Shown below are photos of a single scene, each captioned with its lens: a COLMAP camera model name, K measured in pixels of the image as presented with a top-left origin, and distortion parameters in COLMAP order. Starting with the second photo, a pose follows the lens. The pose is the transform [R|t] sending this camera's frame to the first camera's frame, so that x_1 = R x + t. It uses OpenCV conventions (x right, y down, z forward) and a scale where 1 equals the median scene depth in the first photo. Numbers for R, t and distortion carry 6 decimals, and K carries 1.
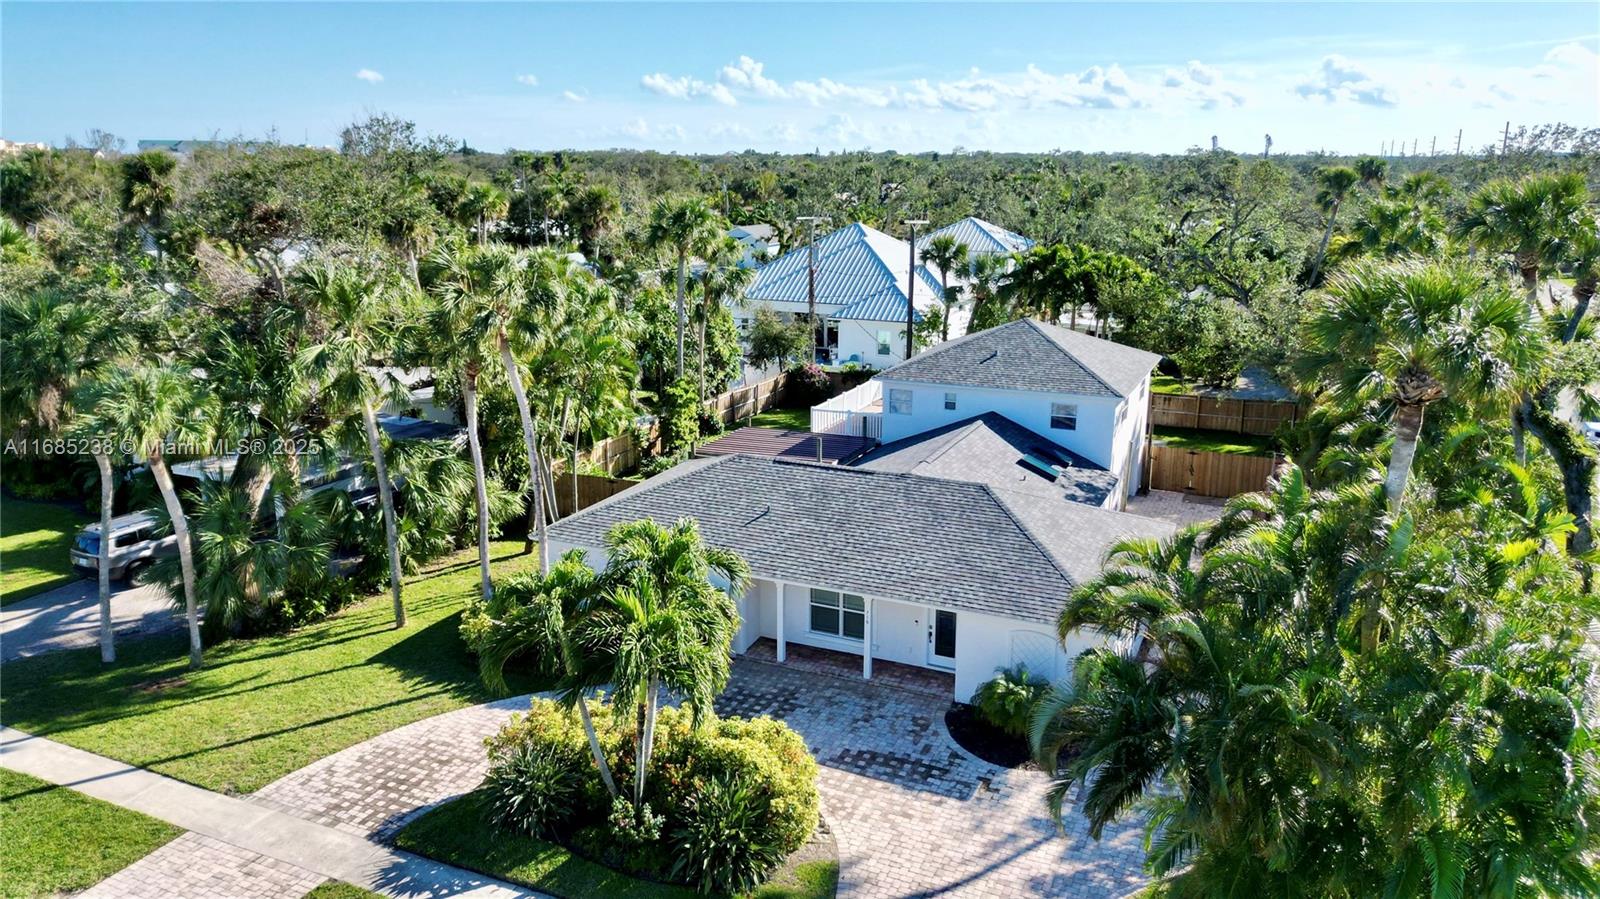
lens RADIAL K [[1125.1, 0, 795.7], [0, 1125.1, 443.9], [0, 0, 1]] dist [0.061266, -0.060822]
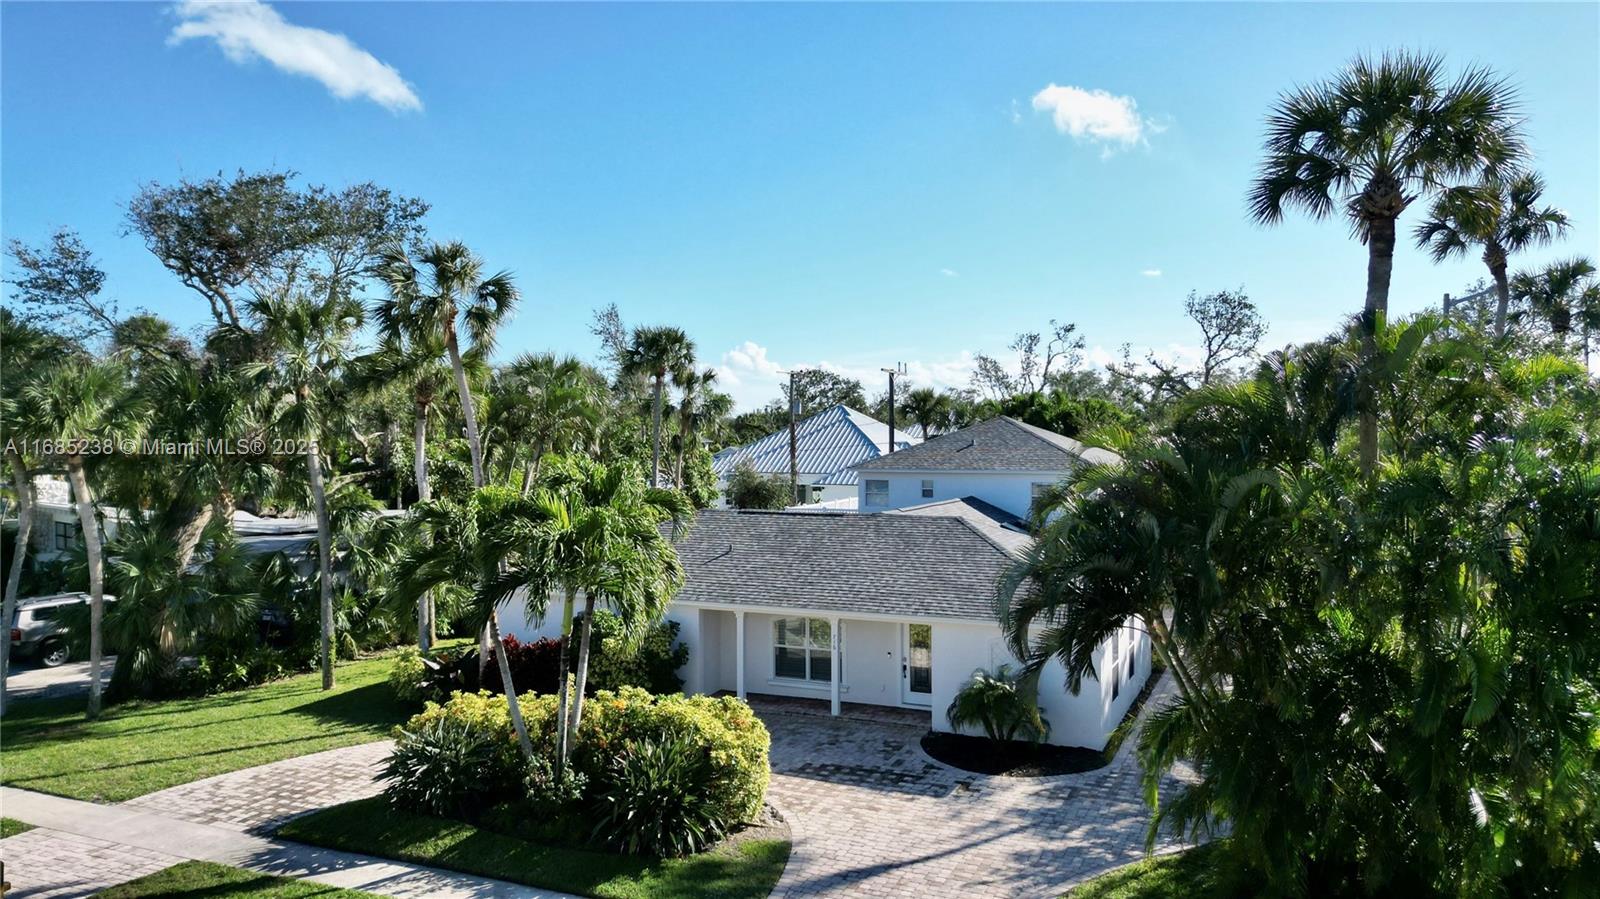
lens RADIAL K [[1125.1, 0, 795.7], [0, 1125.1, 443.9], [0, 0, 1]] dist [0.061266, -0.060822]
pose [[0.999988, -0.004370, 0.002227, 0.035524], [0.004772, 0.971617, -0.236510, 0.244524], [-0.001131, 0.236518, 0.971627, 0.085498]]
